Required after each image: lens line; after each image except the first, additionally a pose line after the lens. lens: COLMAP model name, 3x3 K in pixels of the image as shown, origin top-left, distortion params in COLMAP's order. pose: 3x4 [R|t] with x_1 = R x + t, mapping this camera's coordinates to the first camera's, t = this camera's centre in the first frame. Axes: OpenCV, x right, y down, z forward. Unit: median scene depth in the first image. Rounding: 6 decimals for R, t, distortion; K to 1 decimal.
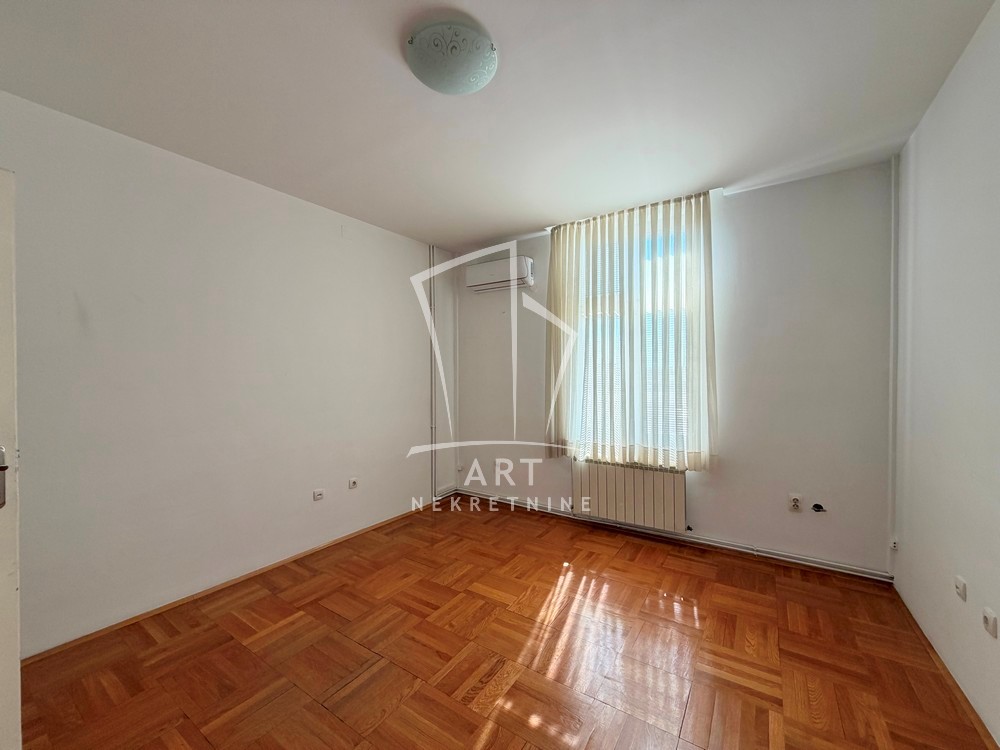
lens RADIAL K [[400.3, 0, 496.6], [0, 400.3, 380.2], [0, 0, 1]] dist [-0.002977, 0.000705]
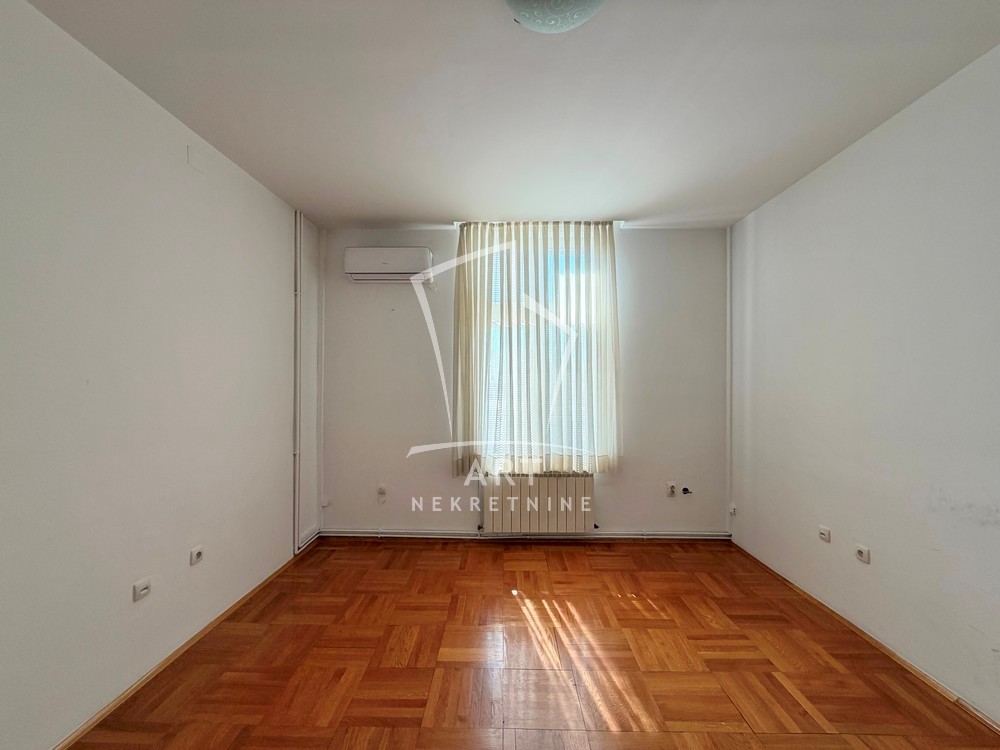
lens RADIAL K [[400.3, 0, 500.3], [0, 400.3, 378.1], [0, 0, 1]] dist [-0.002977, 0.000705]
pose [[0.840219, 0.010806, 0.542139, -0.363756], [0.003196, 0.999685, -0.024878, -0.004831], [-0.542238, 0.022636, 0.839920, 0.248904]]
